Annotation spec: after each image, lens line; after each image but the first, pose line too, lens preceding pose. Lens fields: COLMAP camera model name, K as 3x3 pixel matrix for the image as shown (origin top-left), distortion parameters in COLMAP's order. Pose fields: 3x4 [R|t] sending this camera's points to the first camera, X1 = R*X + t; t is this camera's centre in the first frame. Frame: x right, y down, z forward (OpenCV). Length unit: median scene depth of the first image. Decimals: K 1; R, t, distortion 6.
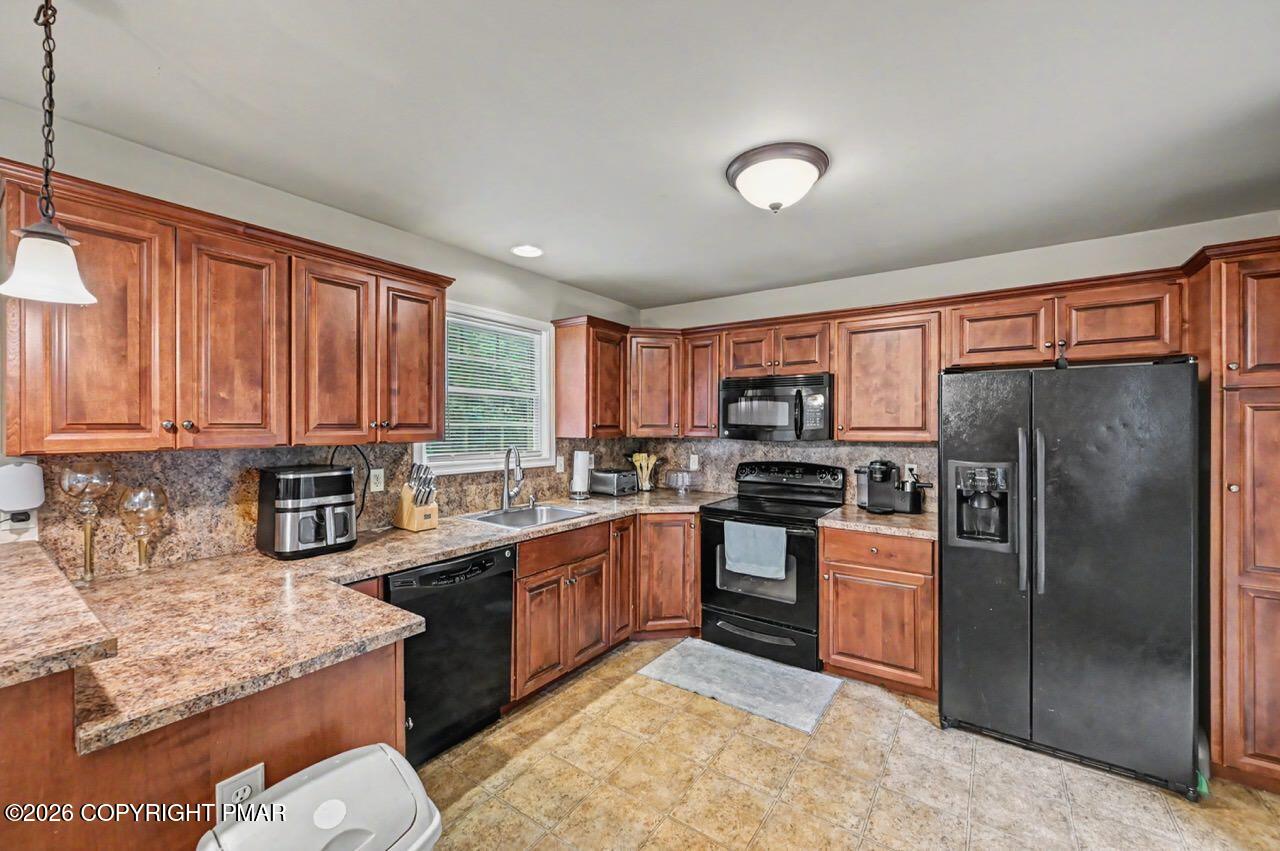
lens RADIAL K [[503.0, 0, 640.6], [0, 503.0, 425.5], [0, 0, 1]] dist [-0.000328, 0.000117]
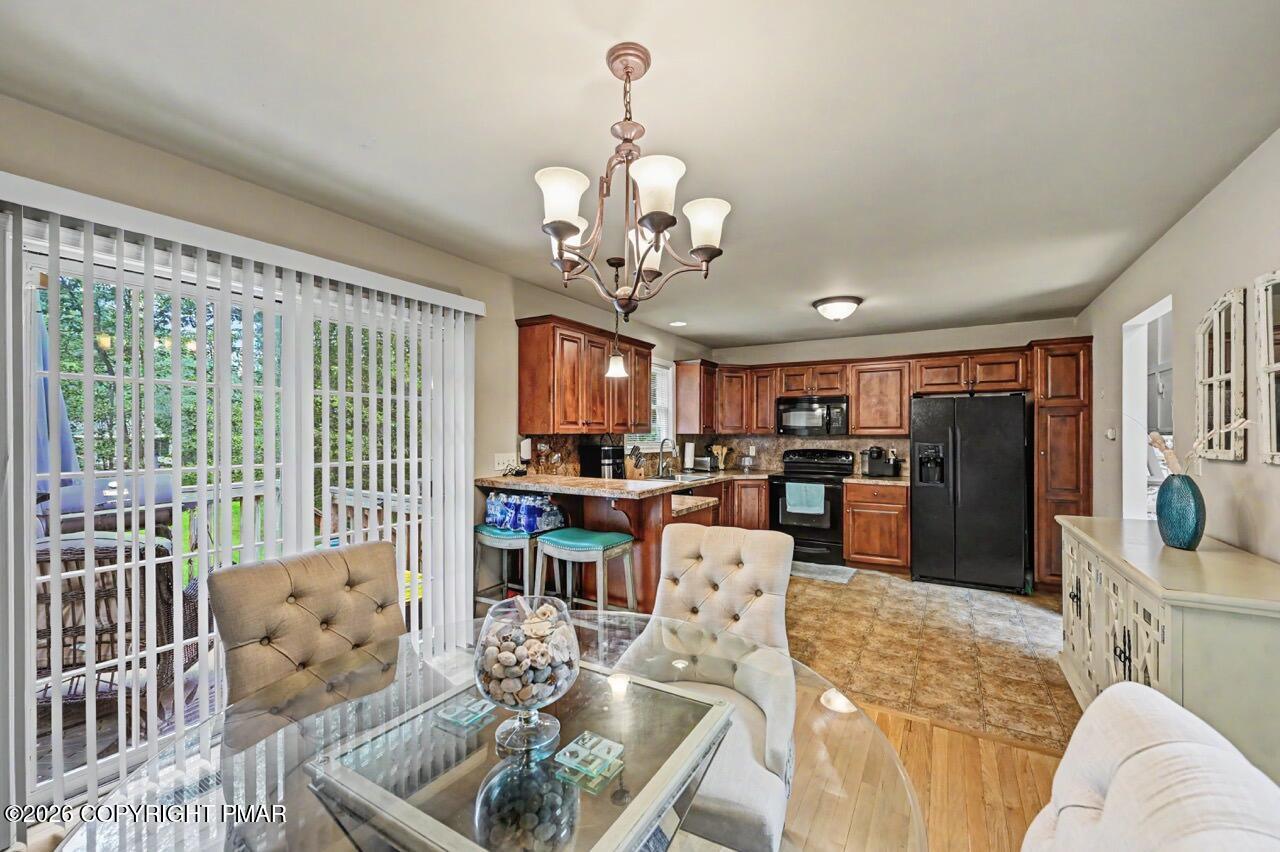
lens RADIAL K [[509.8, 0, 638.2], [0, 509.8, 433.4], [0, 0, 1]] dist [0.000007, 0.000022]
pose [[0.997878, -0.000149, 0.065111, -0.456171], [0.000183, 1.000000, -0.000521, 0.026432], [-0.065111, 0.000532, 0.997878, -0.699442]]
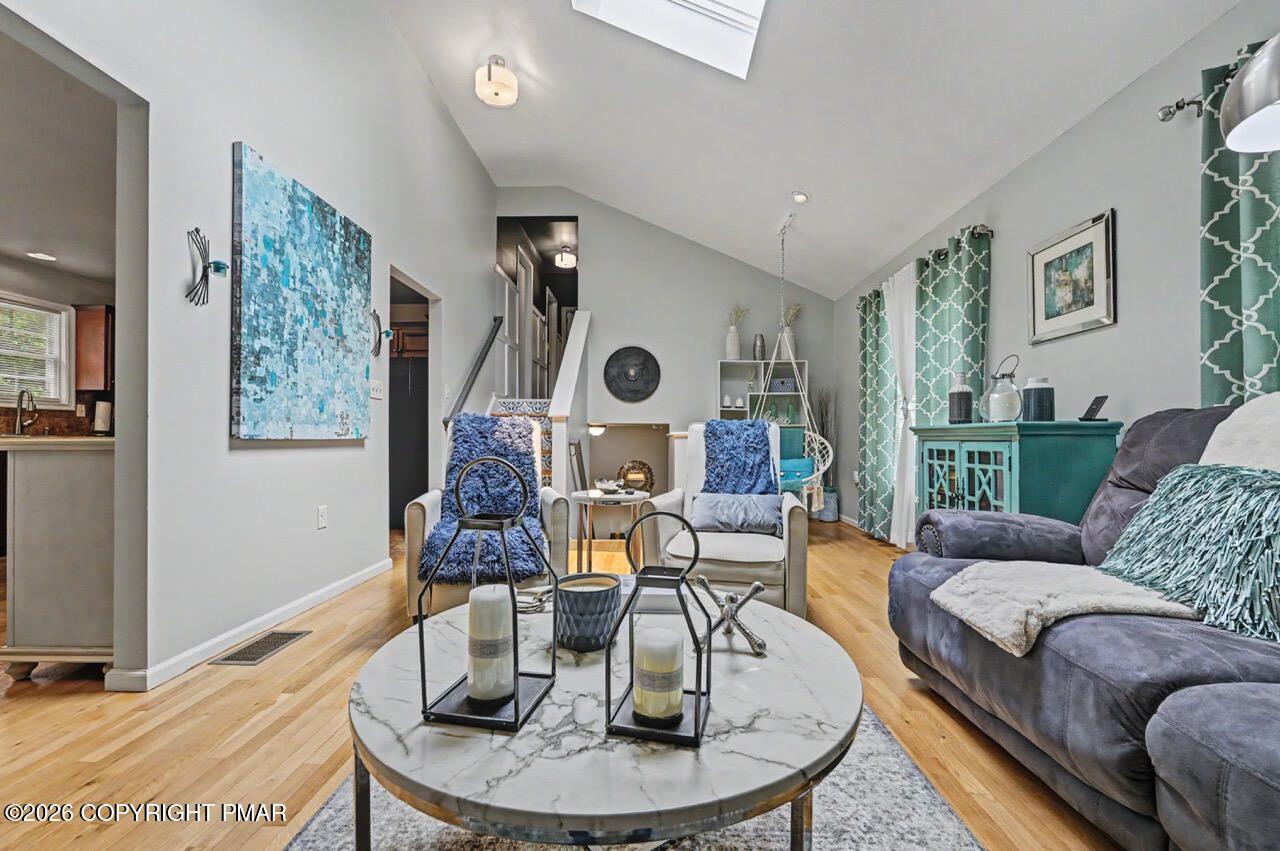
lens RADIAL K [[512.7, 0, 641.7], [0, 512.7, 433.2], [0, 0, 1]] dist [-0.000629, -0.000084]
pose [[0.827665, 0.004239, 0.561206, 0.375670], [0.000443, 0.999966, -0.008206, 0.176955], [-0.561222, 0.007040, 0.827635, -1.178840]]
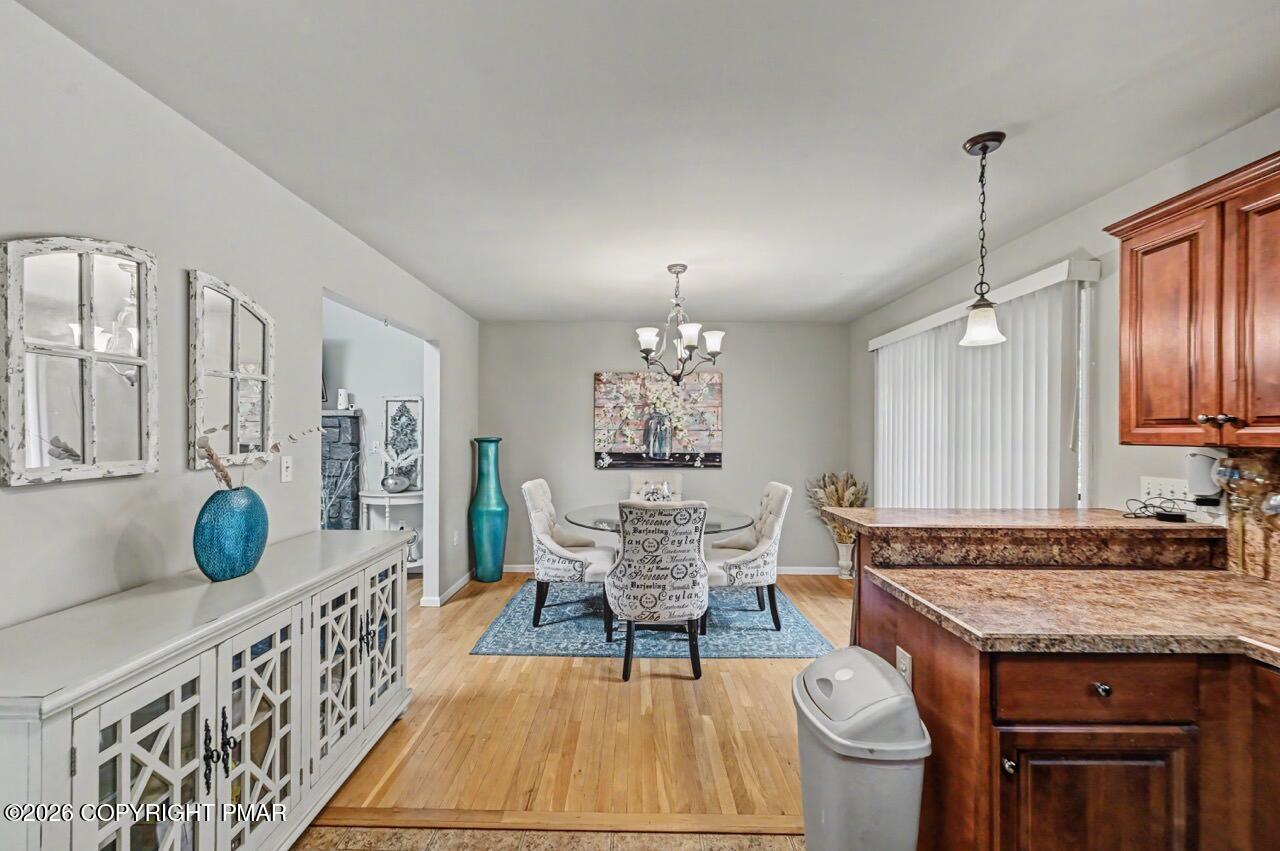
lens RADIAL K [[514.4, 0, 632.0], [0, 514.4, 430.9], [0, 0, 1]] dist [-0.000848, 0.000160]
pose [[-0.823230, -0.006289, -0.567673, 0.262583], [-0.007240, 0.999974, -0.000578, 0.015636], [0.567662, 0.003634, -0.823254, 0.635773]]
